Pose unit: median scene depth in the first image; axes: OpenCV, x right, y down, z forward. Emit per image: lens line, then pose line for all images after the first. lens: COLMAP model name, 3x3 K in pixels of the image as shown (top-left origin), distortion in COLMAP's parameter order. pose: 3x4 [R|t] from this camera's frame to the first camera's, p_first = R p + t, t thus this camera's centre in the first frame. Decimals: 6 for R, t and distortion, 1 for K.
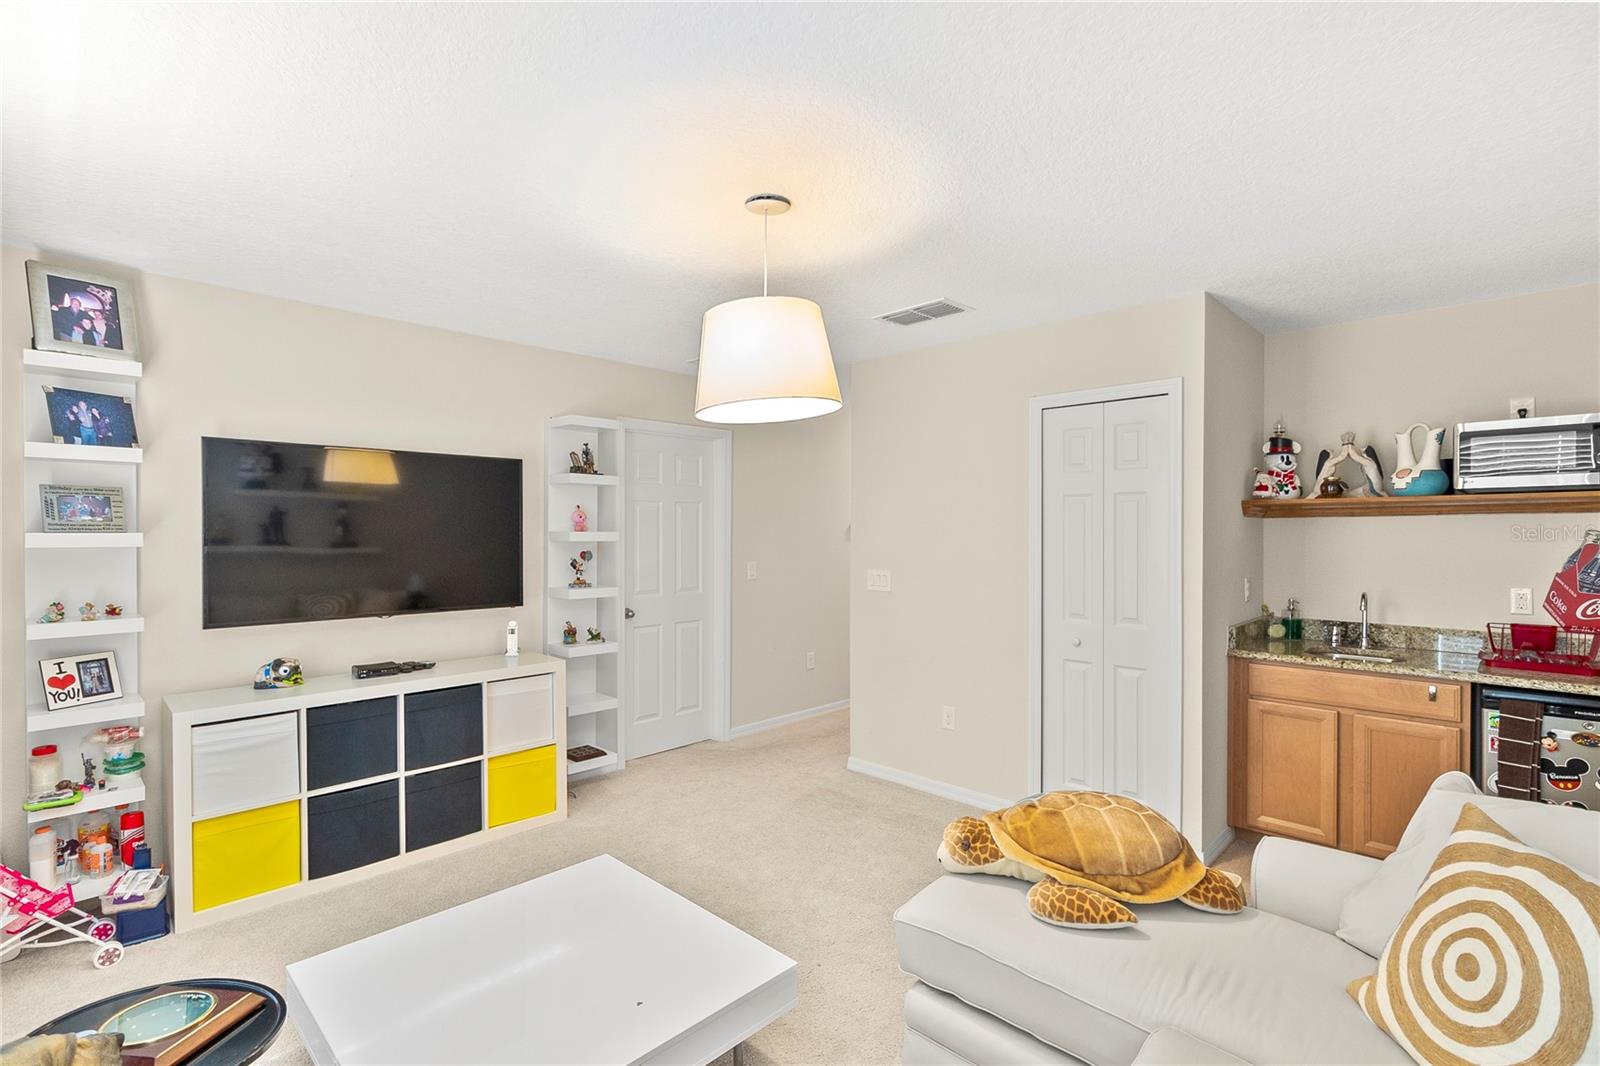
lens RADIAL K [[747.7, 0, 801.2], [0, 747.7, 525.1], [0, 0, 1]] dist [0.000047, 0.000075]
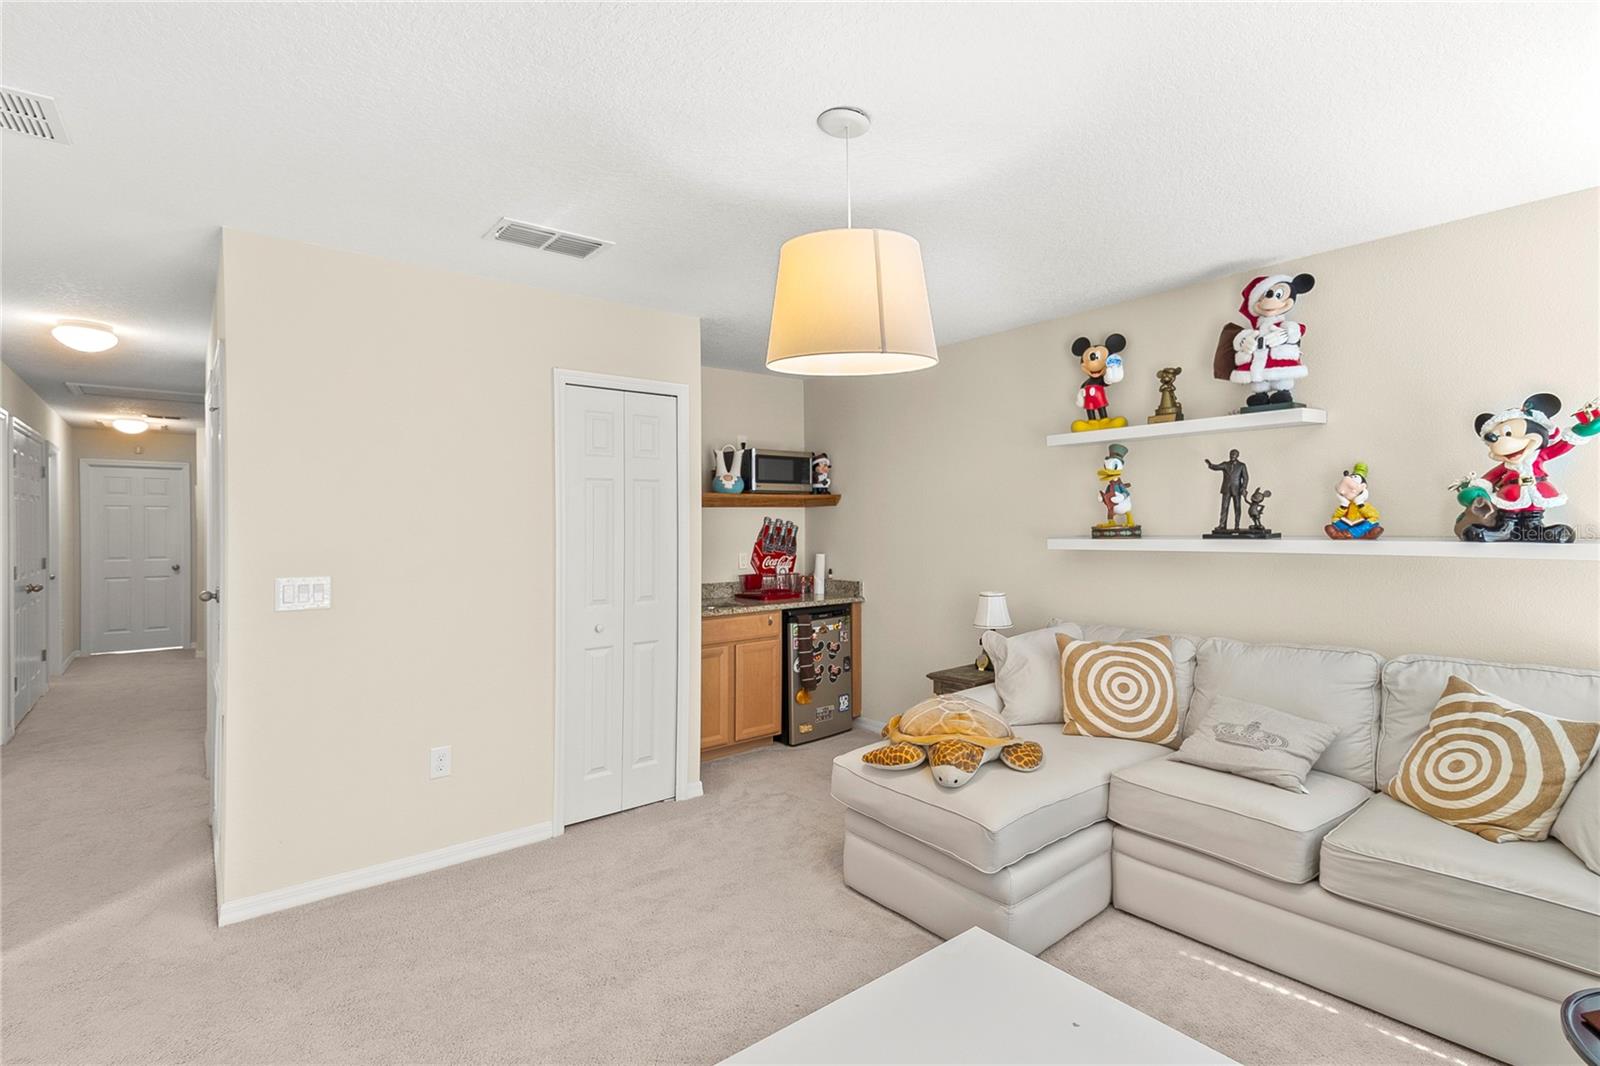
lens RADIAL K [[747.7, 0, 801.2], [0, 747.7, 525.1], [0, 0, 1]] dist [0.000047, 0.000075]
pose [[0.124539, -0.002336, 0.992212, -0.657557], [0.004127, 0.999990, 0.001836, 0.022017], [-0.992206, 0.003867, 0.124548, 0.695001]]
